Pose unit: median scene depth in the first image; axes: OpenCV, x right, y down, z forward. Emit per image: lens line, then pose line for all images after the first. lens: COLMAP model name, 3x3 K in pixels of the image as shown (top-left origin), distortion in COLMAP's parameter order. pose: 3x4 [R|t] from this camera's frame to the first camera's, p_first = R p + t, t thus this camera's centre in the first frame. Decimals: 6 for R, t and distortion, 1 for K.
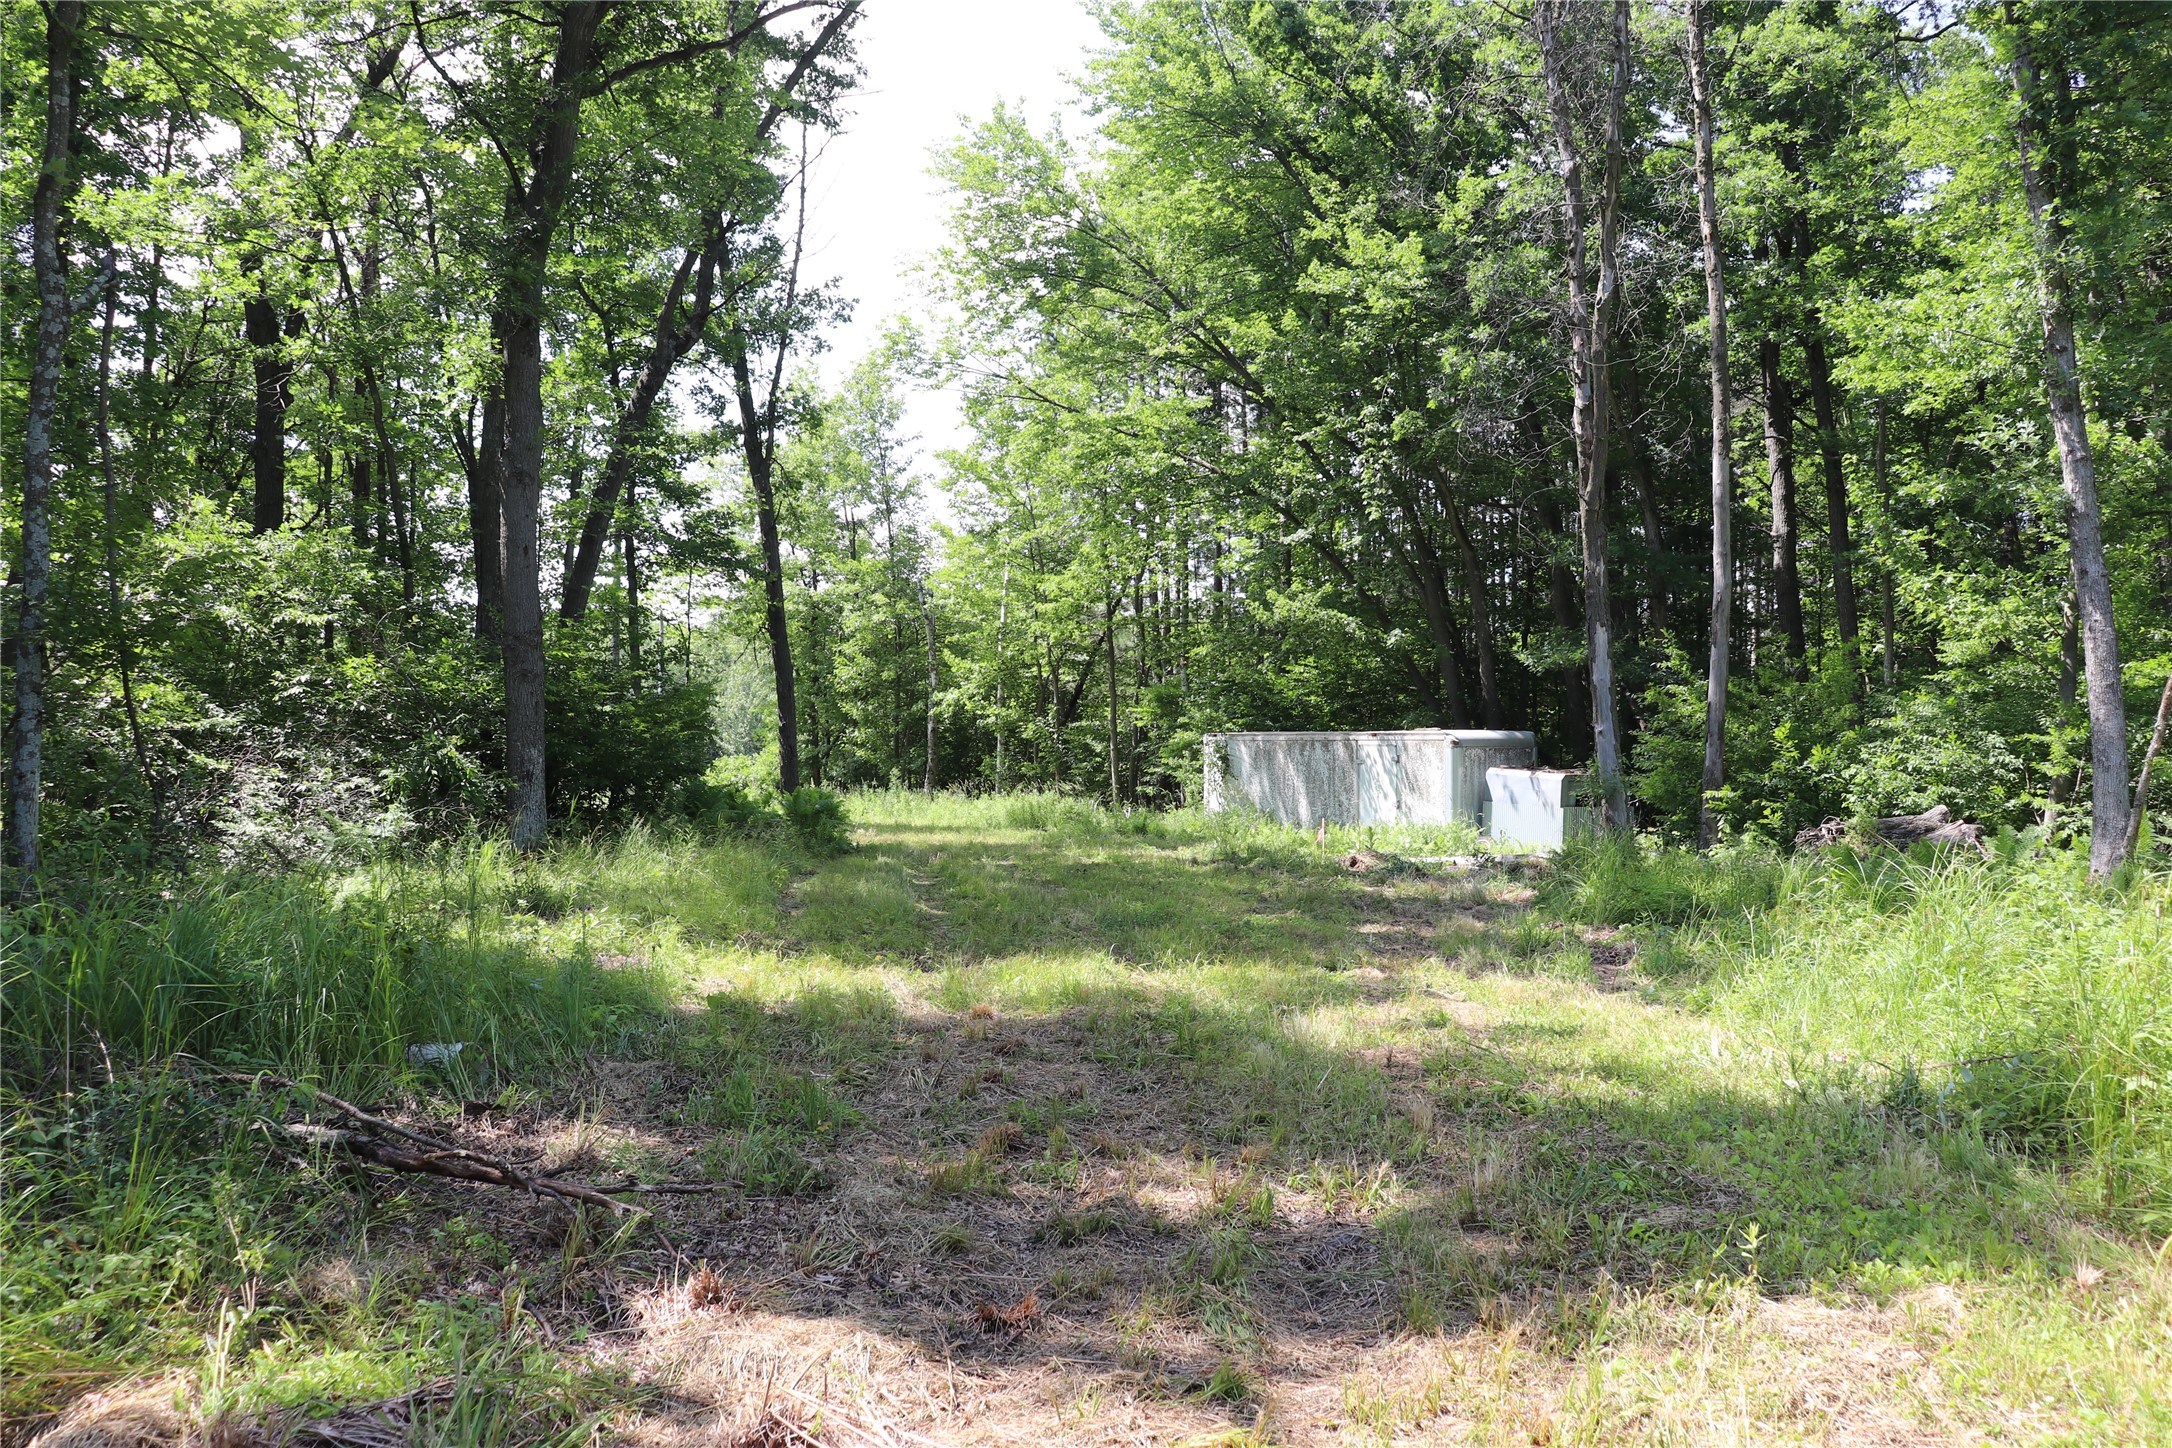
lens RADIAL K [[1858.4, 0, 1084.8], [0, 1858.4, 725.9], [0, 0, 1]] dist [-0.147394, 0.082425]
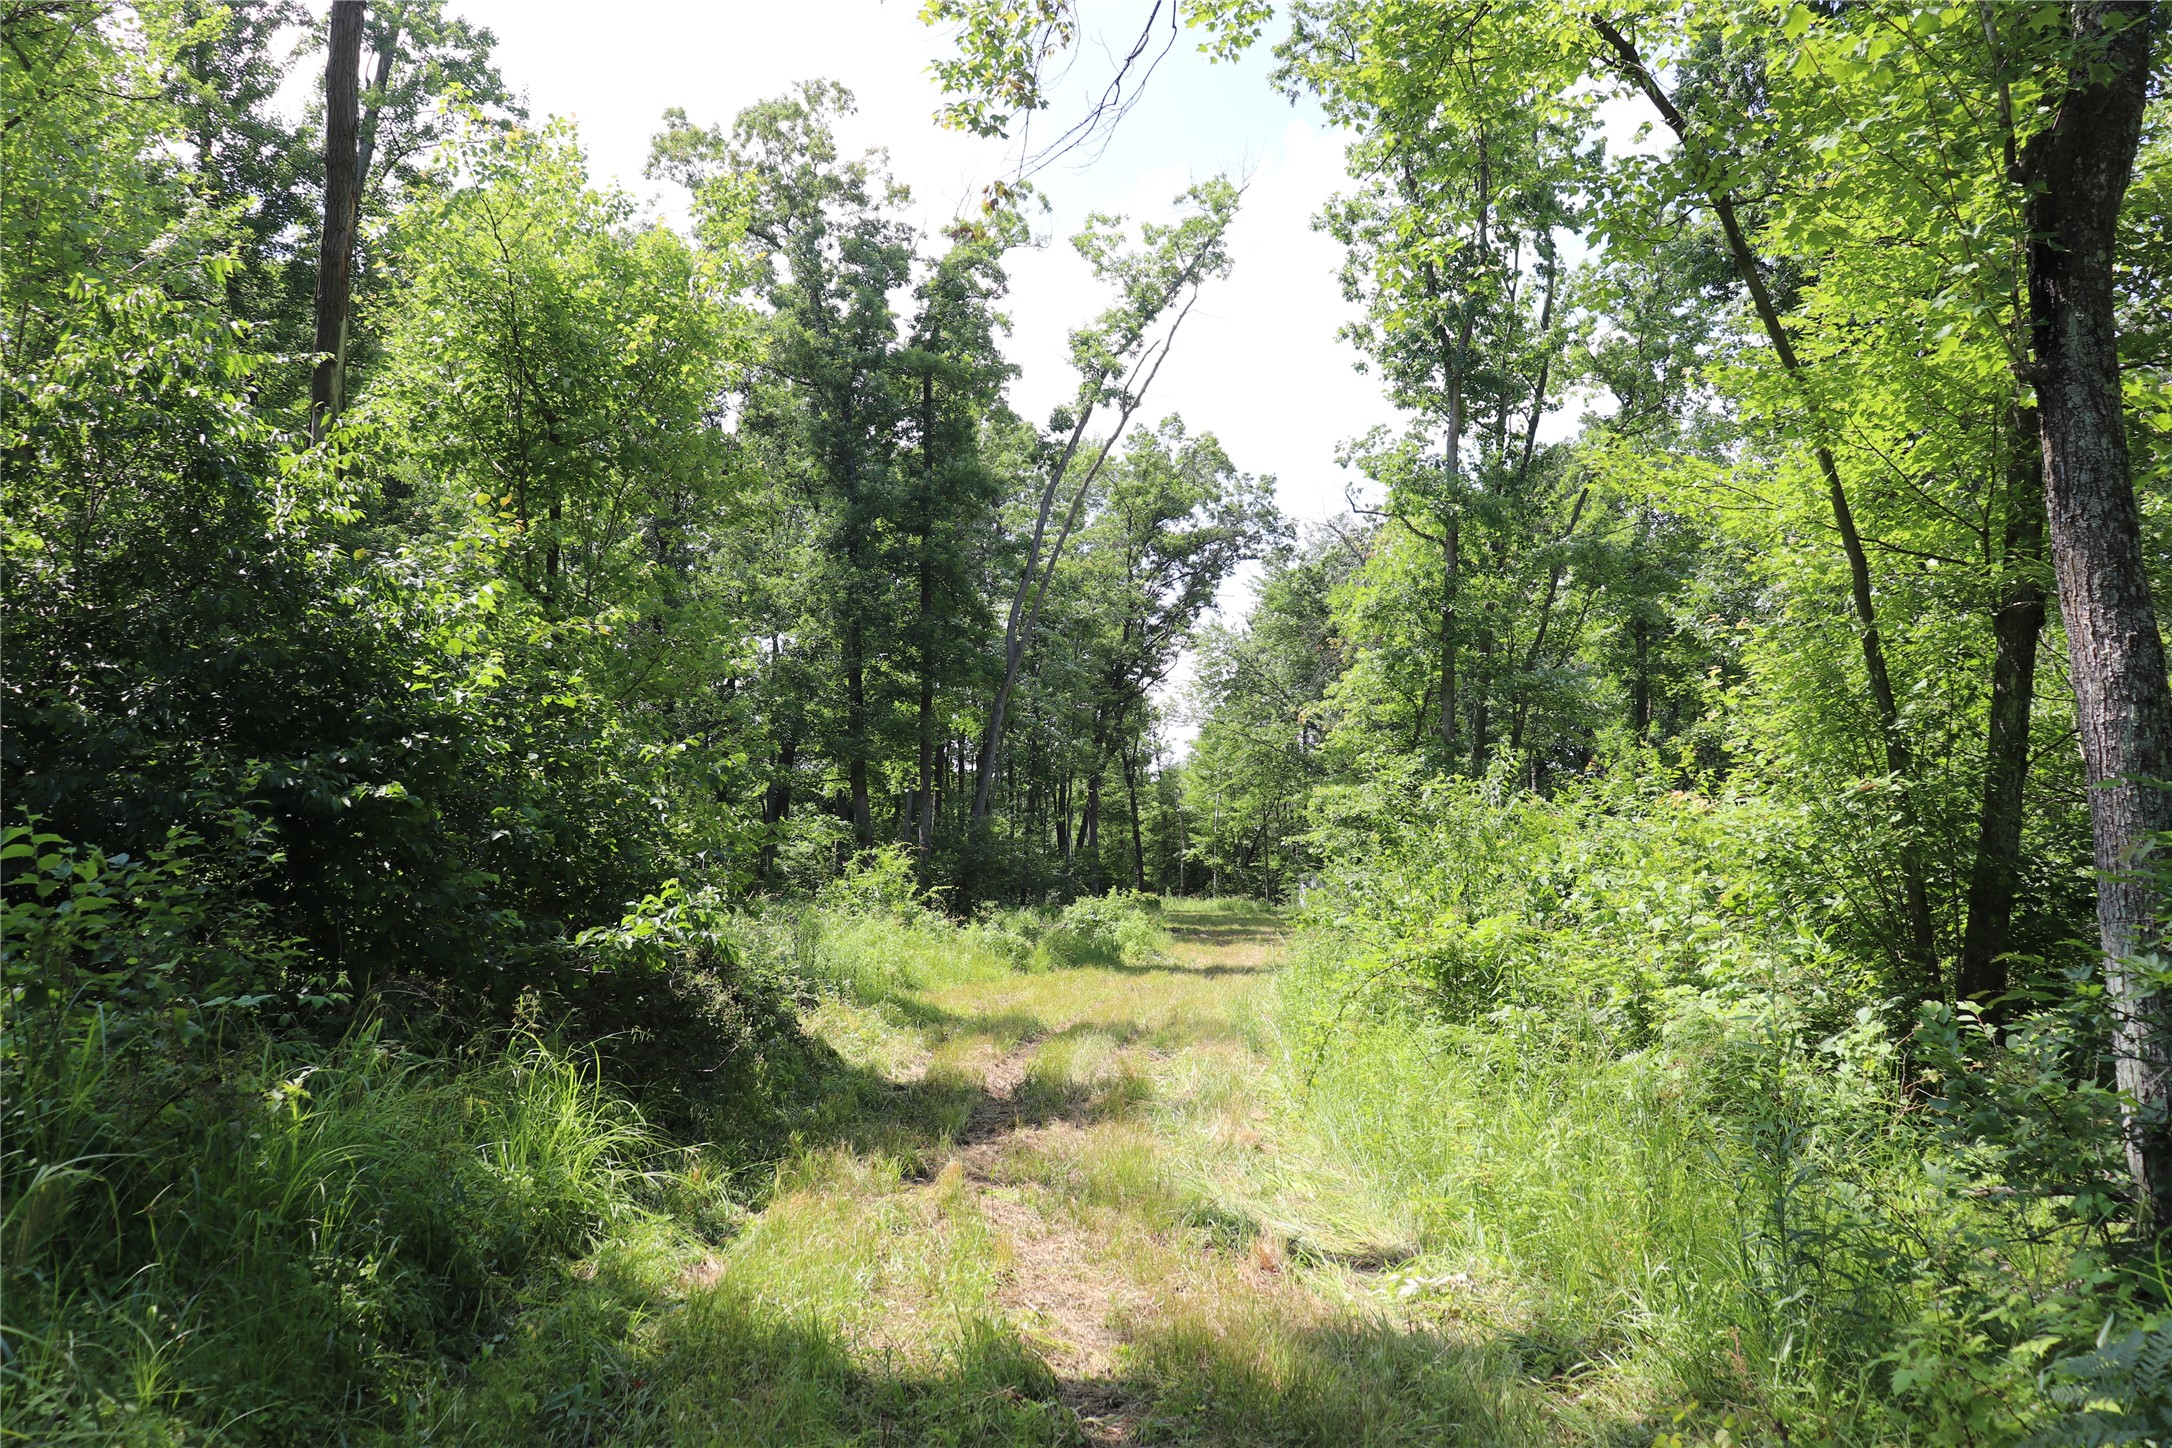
lens RADIAL K [[1858.4, 0, 1087.2], [0, 1858.4, 727.0], [0, 0, 1]] dist [-0.147394, 0.082425]
pose [[0.993555, -0.005375, -0.113223, 0.049333], [-0.001332, 0.998253, -0.059077, -0.033270], [0.113343, 0.058847, 0.991812, -1.111234]]
